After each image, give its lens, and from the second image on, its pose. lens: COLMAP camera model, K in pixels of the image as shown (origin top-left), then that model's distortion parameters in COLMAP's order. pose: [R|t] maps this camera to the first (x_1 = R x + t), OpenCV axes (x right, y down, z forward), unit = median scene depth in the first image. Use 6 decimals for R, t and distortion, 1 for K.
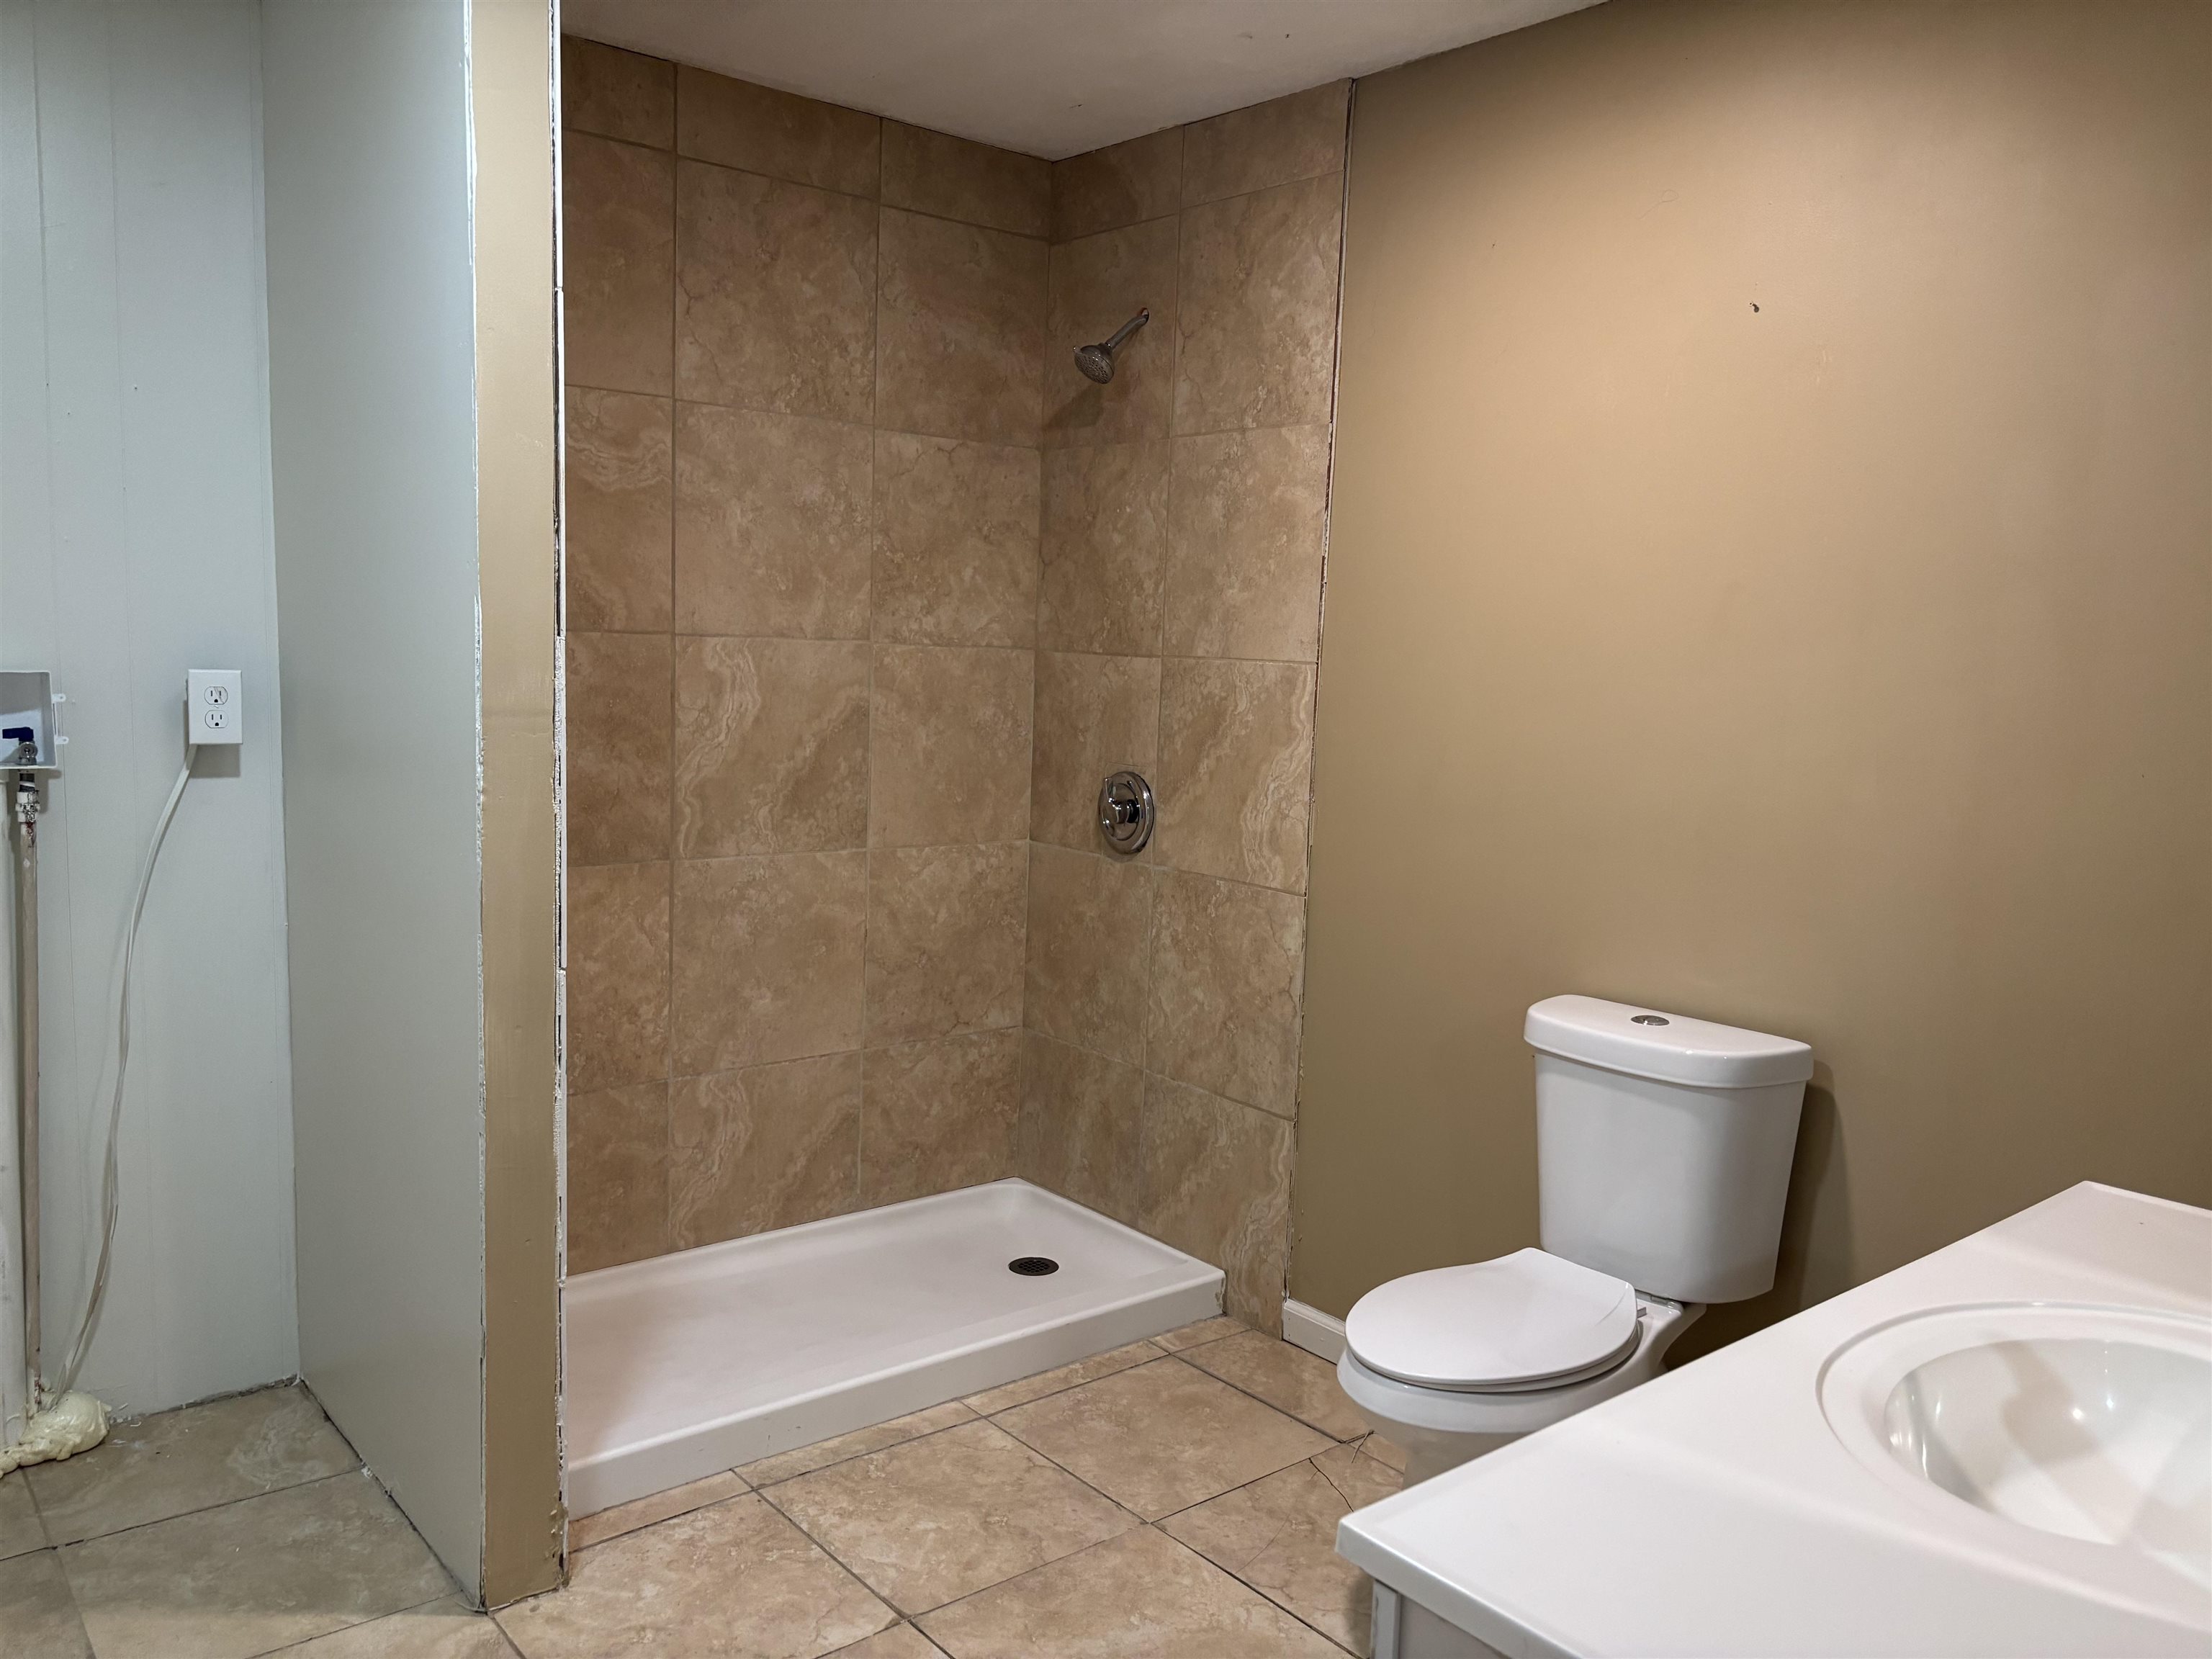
lens RADIAL K [[1674.4, 0, 1117.9], [0, 1674.4, 861.7], [0, 0, 1]] dist [0.048141, -0.057941]
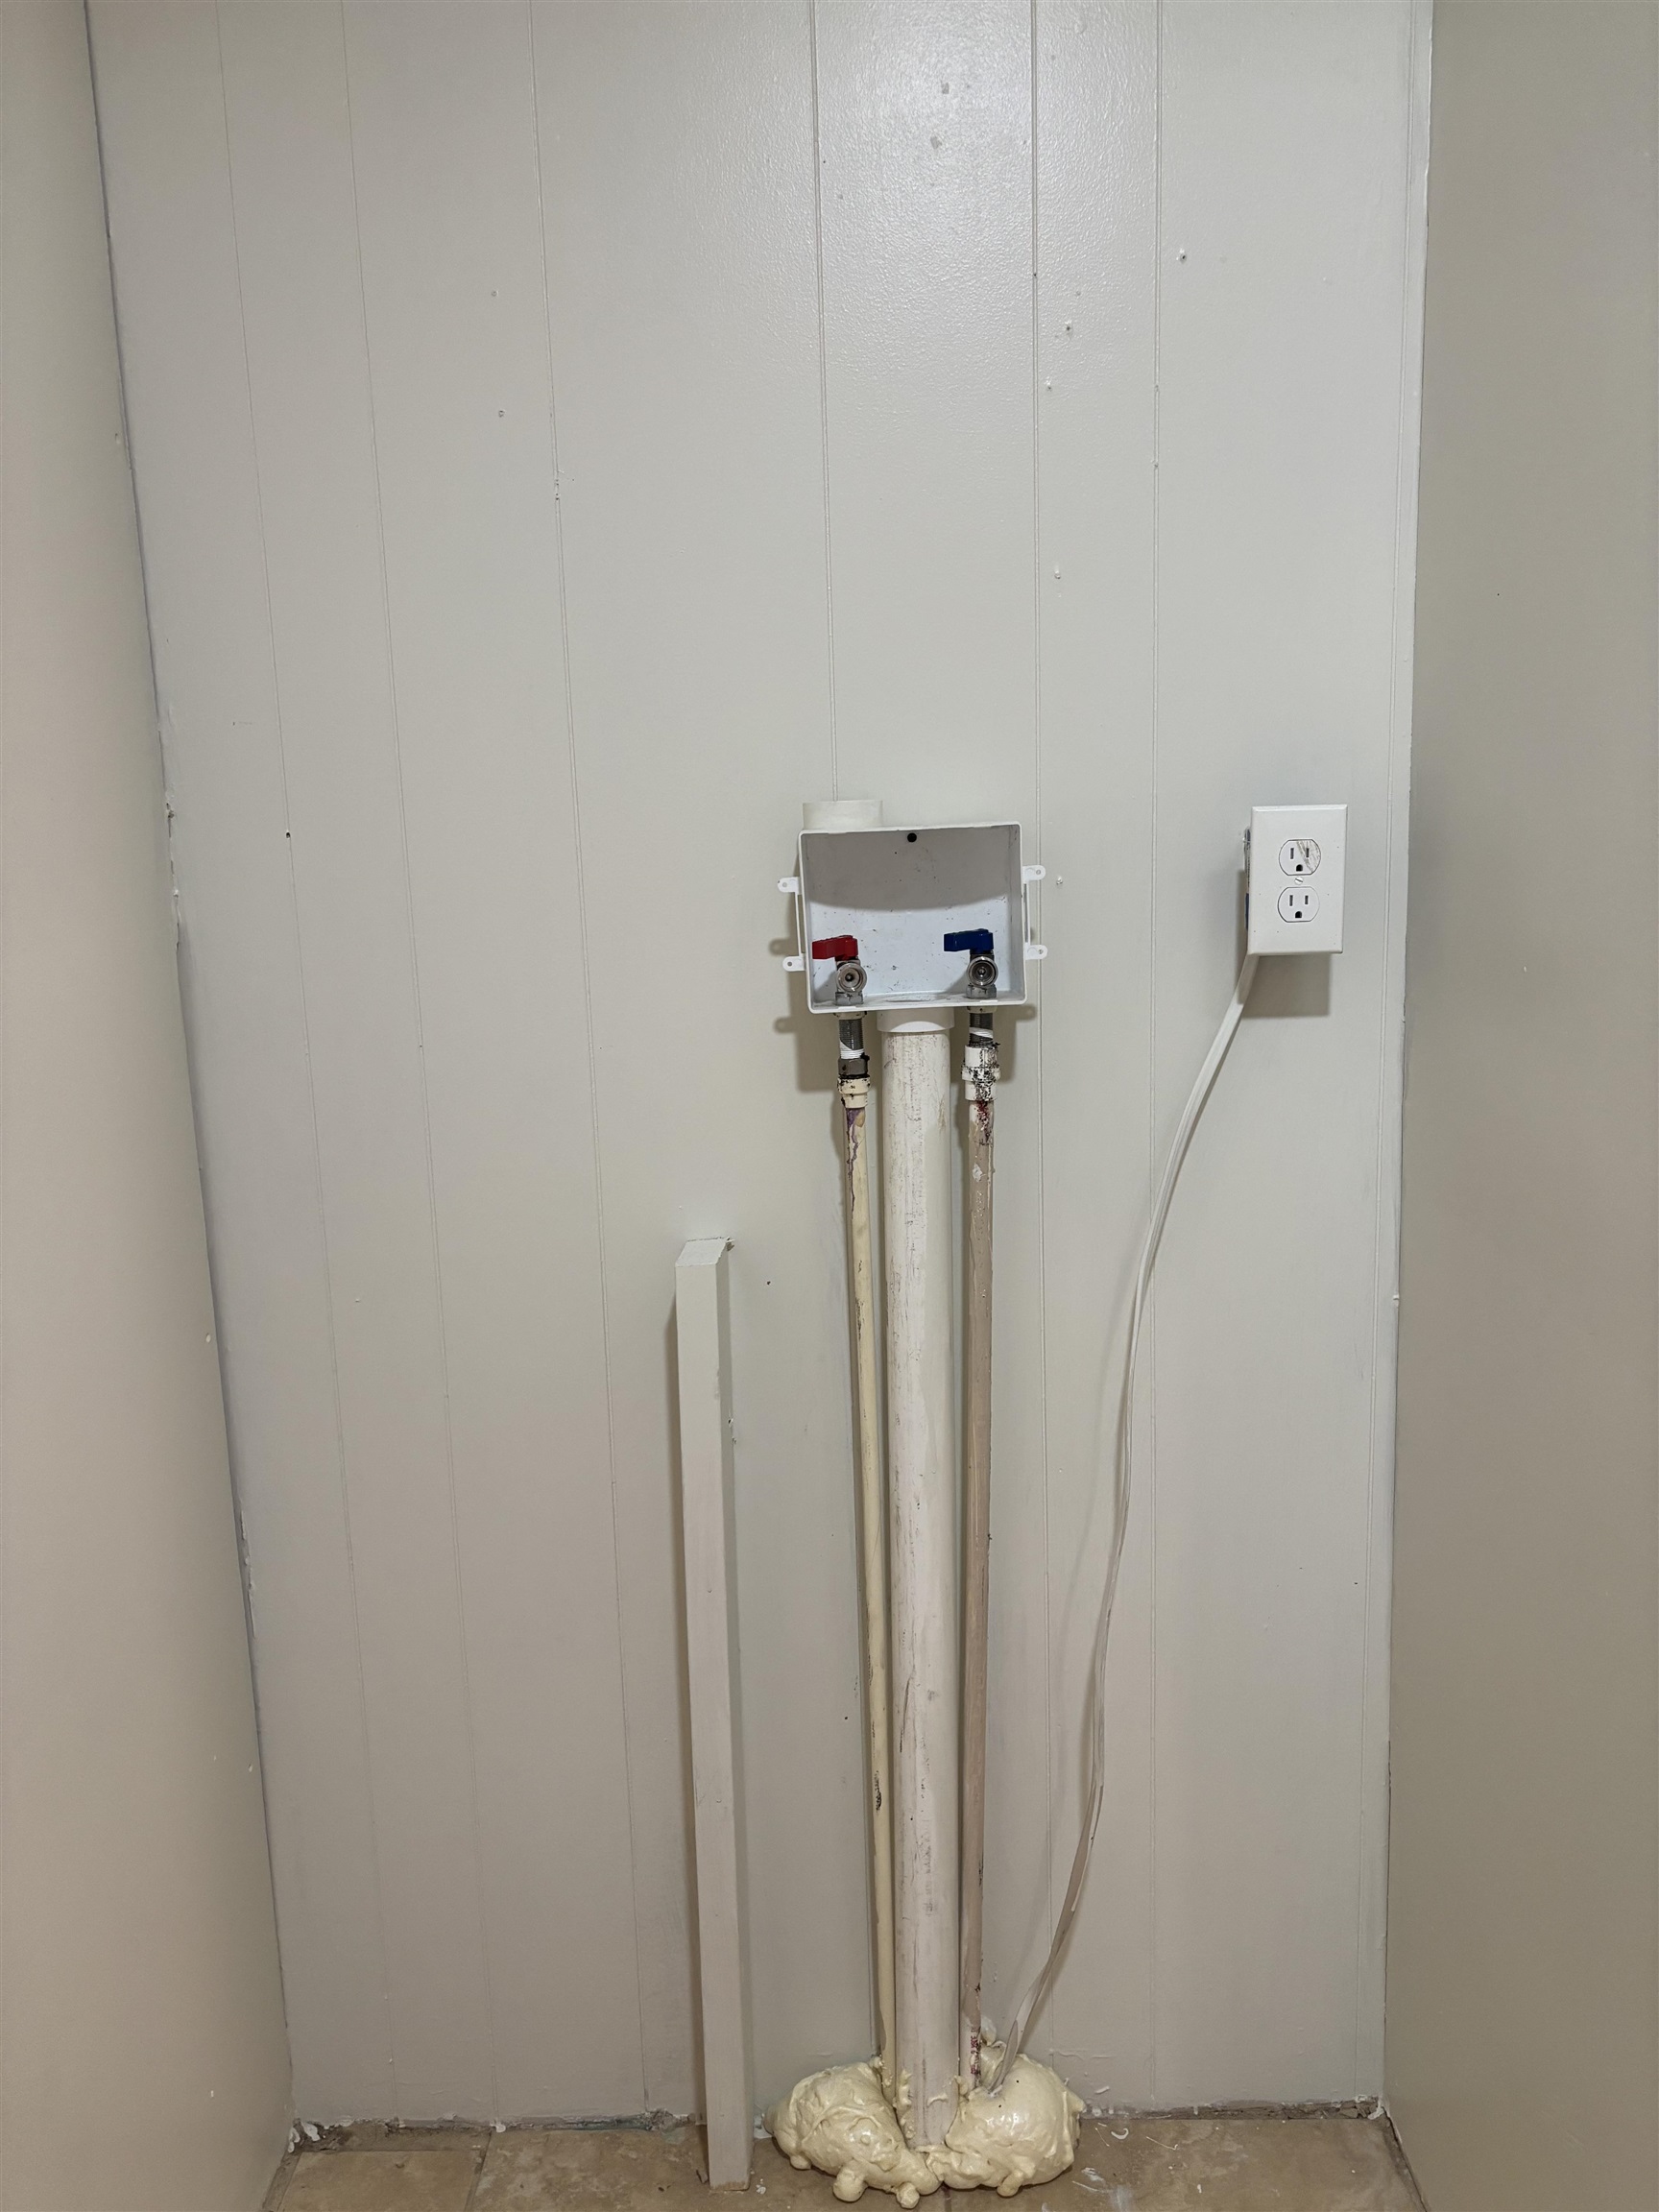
lens RADIAL K [[1674.4, 0, 823.4], [0, 1674.4, 1103.9], [0, 0, 1]] dist [0.048141, -0.057941]
pose [[0.753242, 0.042896, -0.656343, -0.308194], [-0.025705, 0.999029, 0.035792, -0.039027], [0.657241, -0.010088, 0.753613, 0.527783]]
